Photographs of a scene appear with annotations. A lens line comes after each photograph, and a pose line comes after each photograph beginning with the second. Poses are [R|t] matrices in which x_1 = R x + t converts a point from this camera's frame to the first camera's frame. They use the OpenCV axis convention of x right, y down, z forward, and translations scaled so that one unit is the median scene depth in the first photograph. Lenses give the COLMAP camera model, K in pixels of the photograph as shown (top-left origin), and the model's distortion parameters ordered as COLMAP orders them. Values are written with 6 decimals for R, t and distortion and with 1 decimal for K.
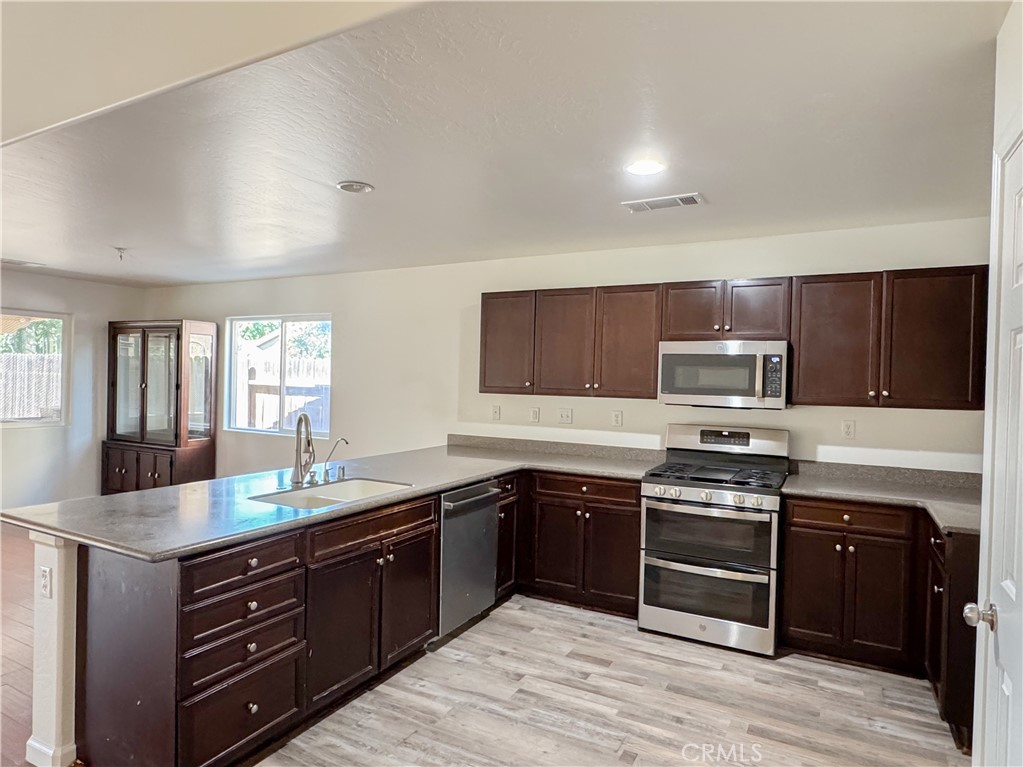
lens RADIAL K [[607.3, 0, 516.3], [0, 607.3, 382.8], [0, 0, 1]] dist [-0.008044, 0.004089]
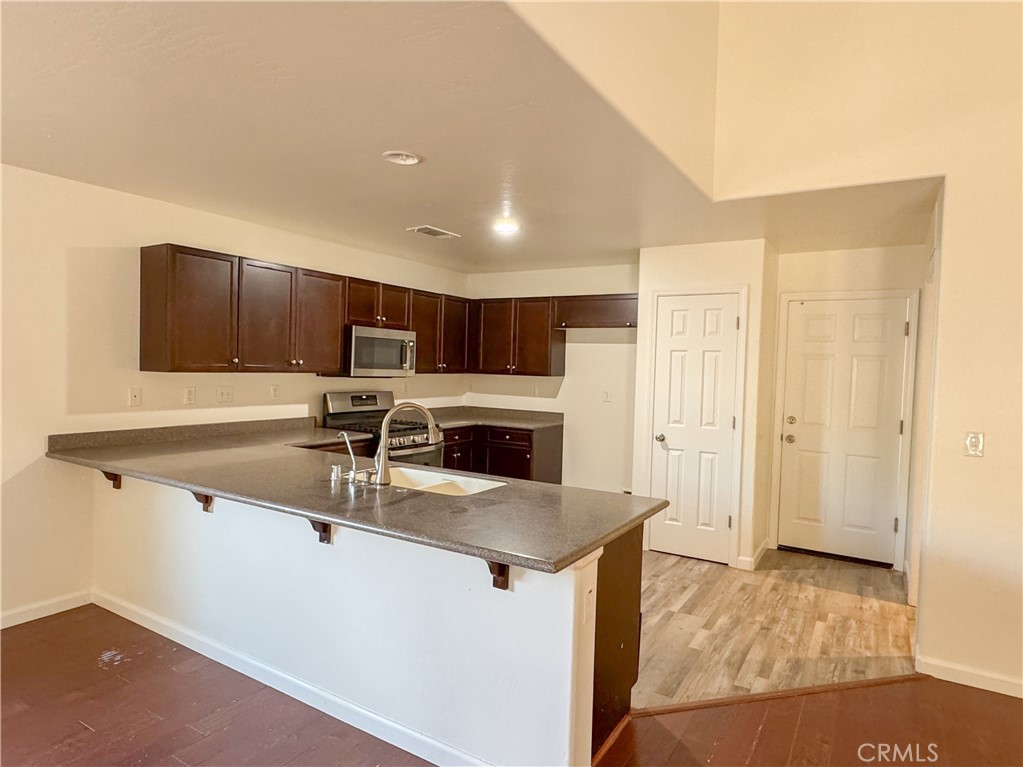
lens RADIAL K [[607.3, 0, 509.4], [0, 607.3, 392.7], [0, 0, 1]] dist [-0.008044, 0.004089]
pose [[0.067480, -0.063549, 0.995695, -0.808808], [-0.018079, 0.997728, 0.064904, -0.015471], [-0.997557, -0.022381, 0.066178, 0.500978]]
